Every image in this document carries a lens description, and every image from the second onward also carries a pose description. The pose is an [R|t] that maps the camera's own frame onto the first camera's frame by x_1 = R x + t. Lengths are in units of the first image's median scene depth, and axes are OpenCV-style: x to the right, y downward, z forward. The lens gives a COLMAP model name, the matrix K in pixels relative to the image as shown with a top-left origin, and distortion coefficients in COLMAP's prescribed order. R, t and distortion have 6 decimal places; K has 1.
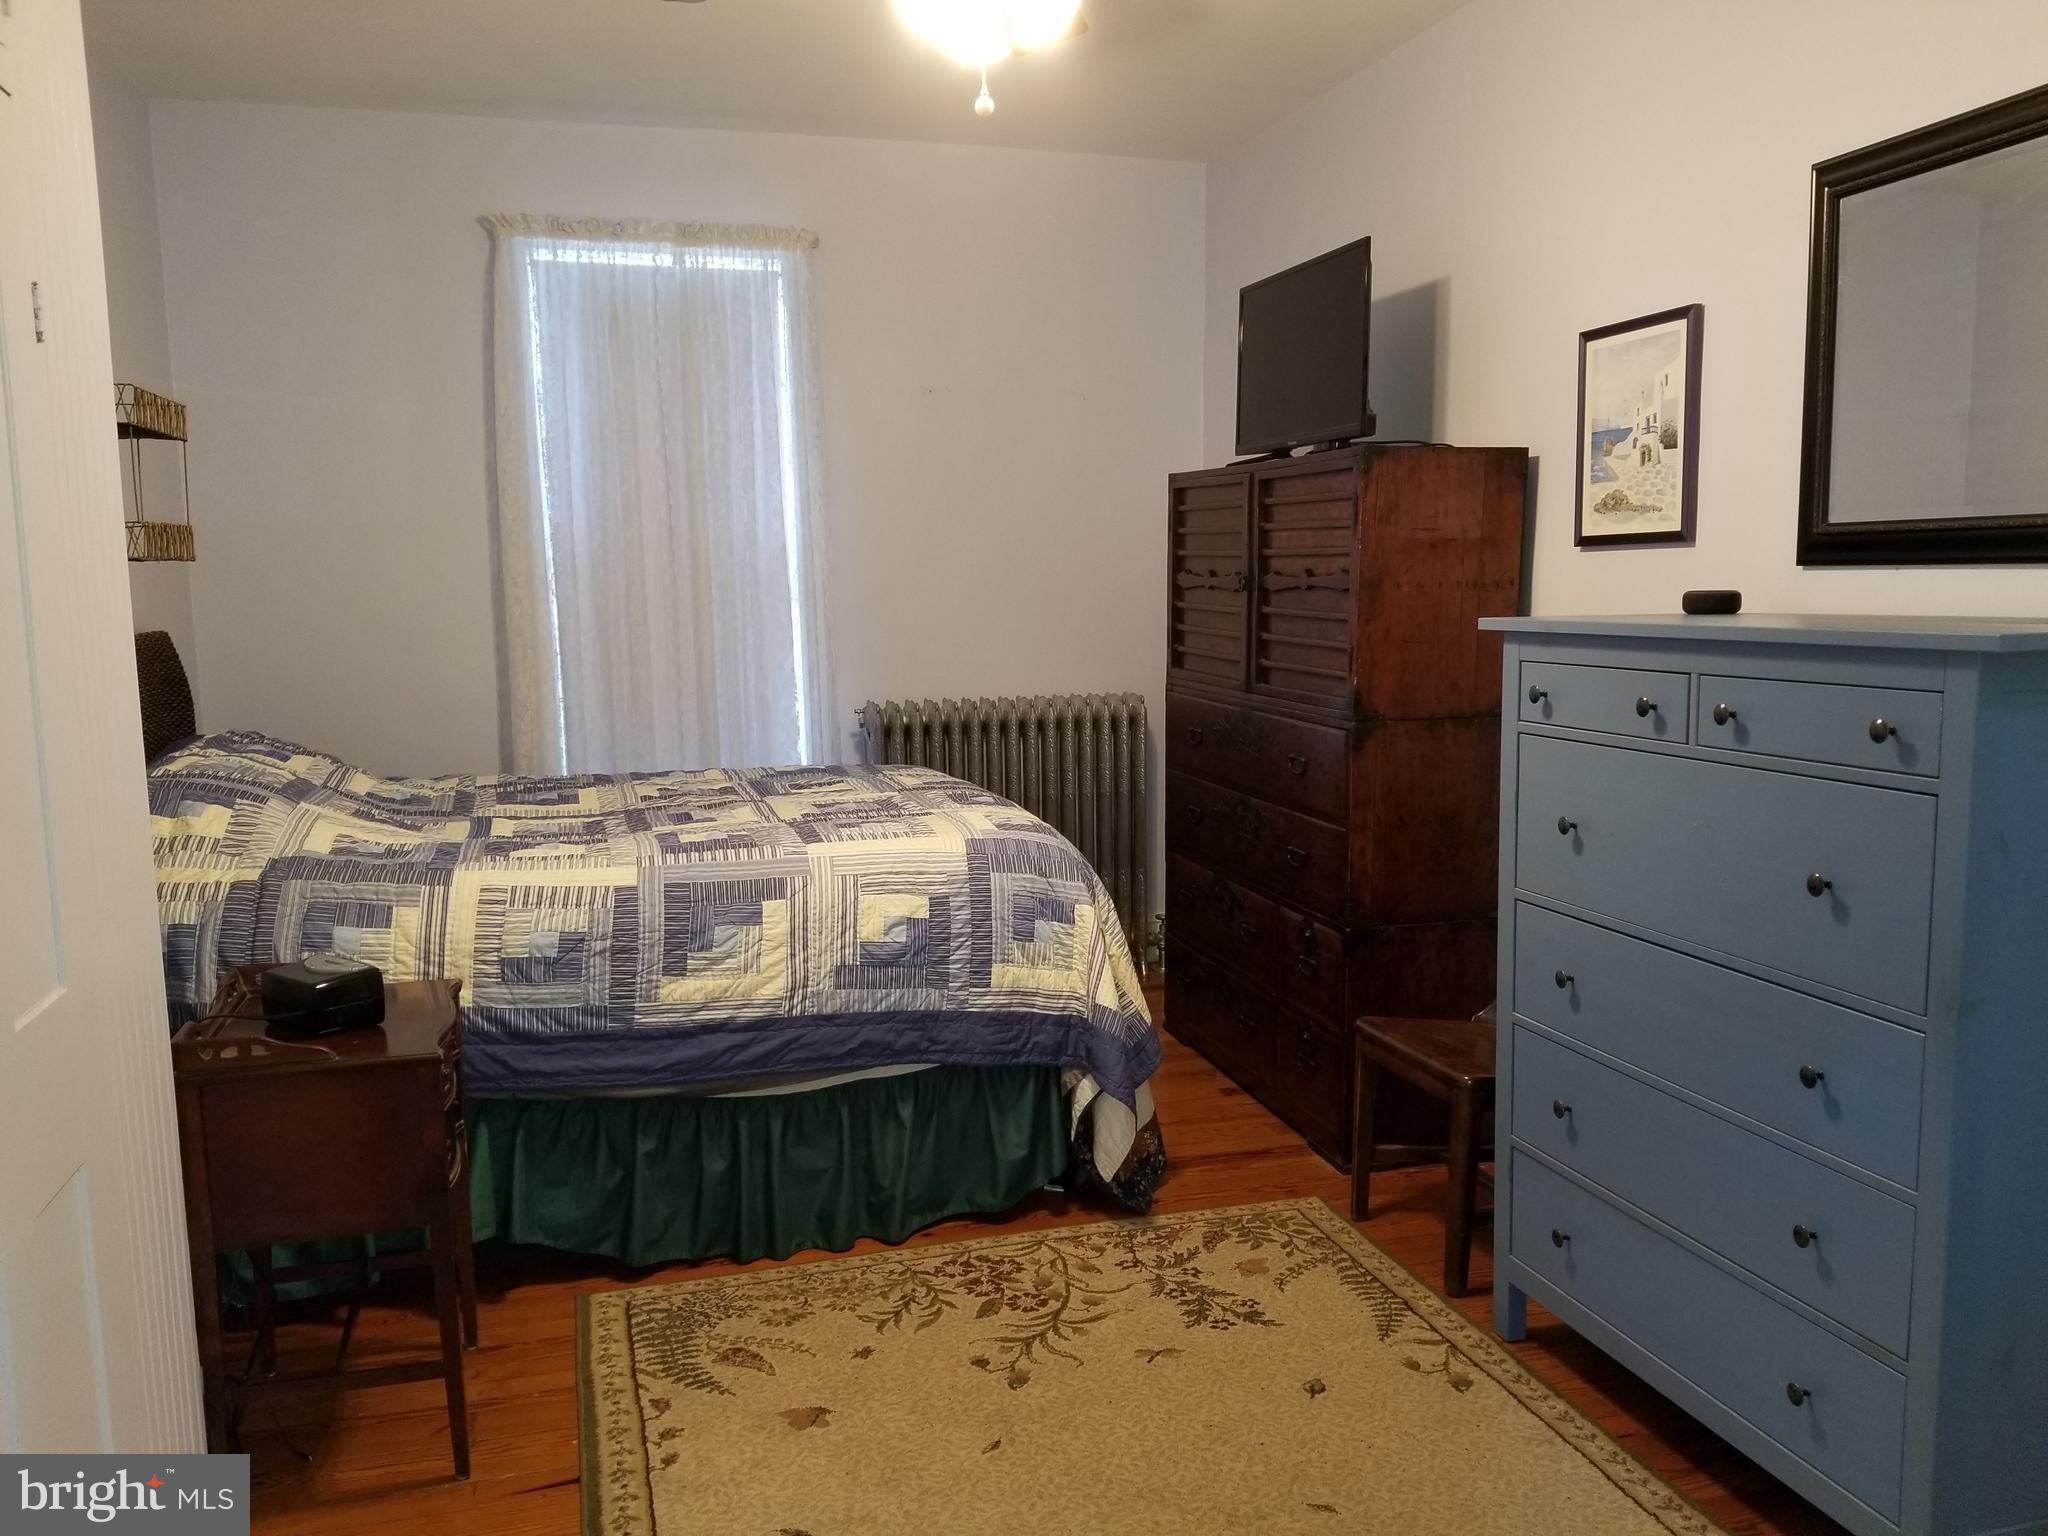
lens RADIAL K [[1553.2, 0, 1029.4], [0, 1553.2, 753.9], [0, 0, 1]] dist [0.053438, -0.086234]
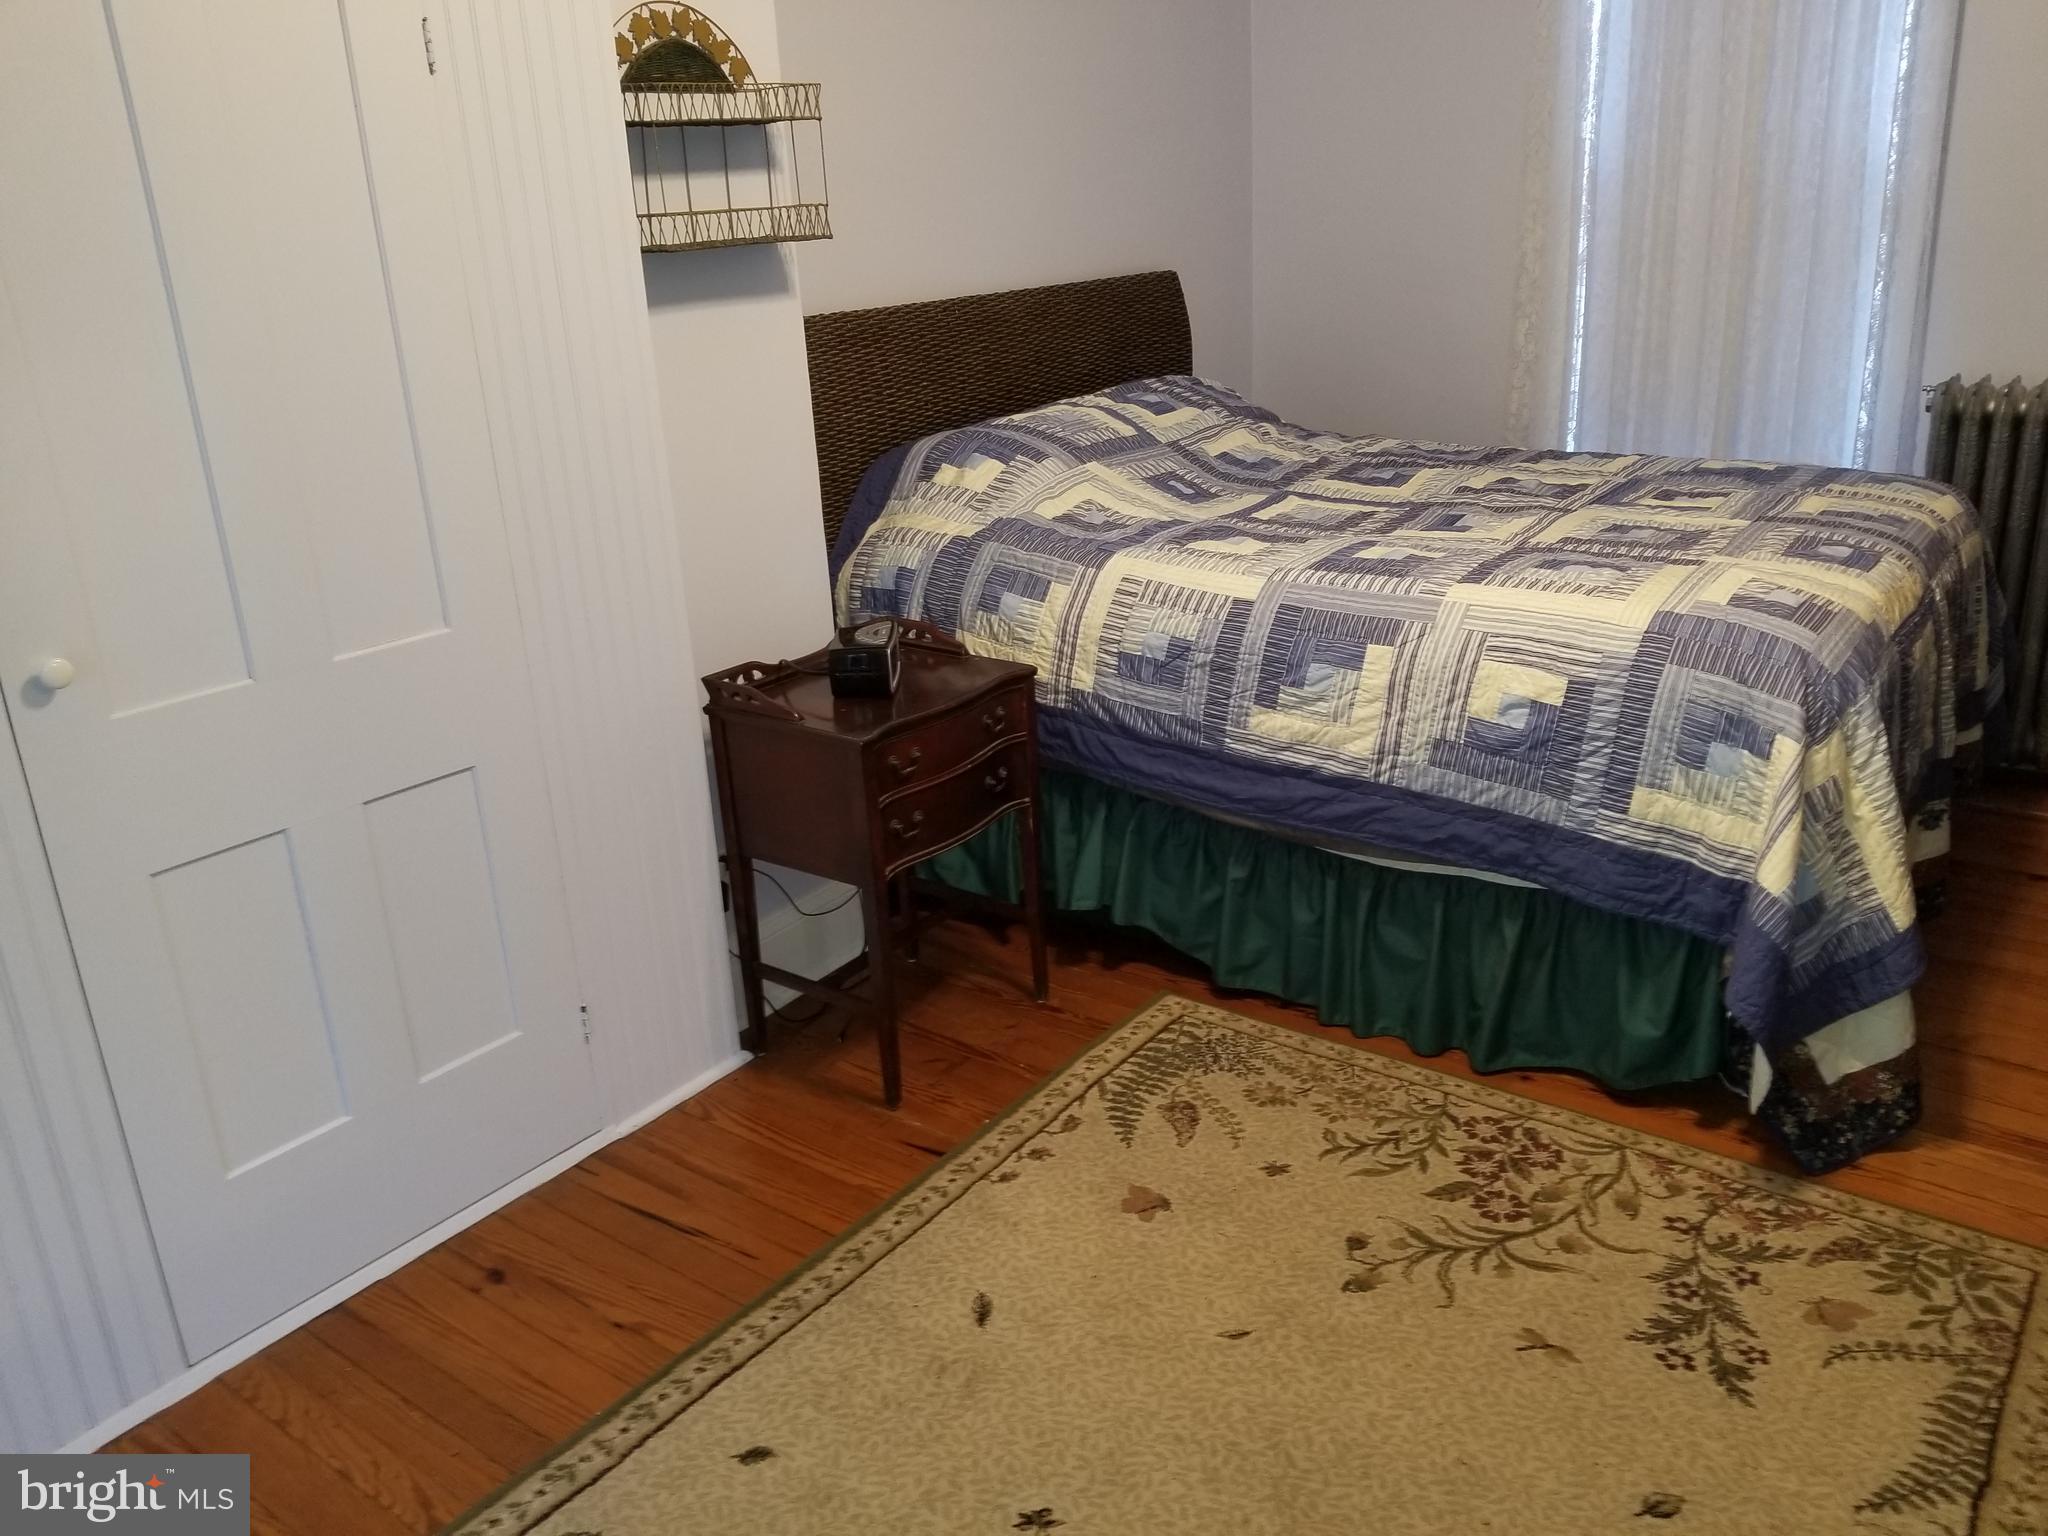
lens RADIAL K [[1553.2, 0, 1010.5], [0, 1553.2, 760.3], [0, 0, 1]] dist [0.053438, -0.086234]
pose [[0.619226, 0.249992, -0.744354, 0.358720], [-0.051975, 0.958936, 0.278821, -0.071498], [0.783491, -0.133965, 0.606791, 0.331472]]
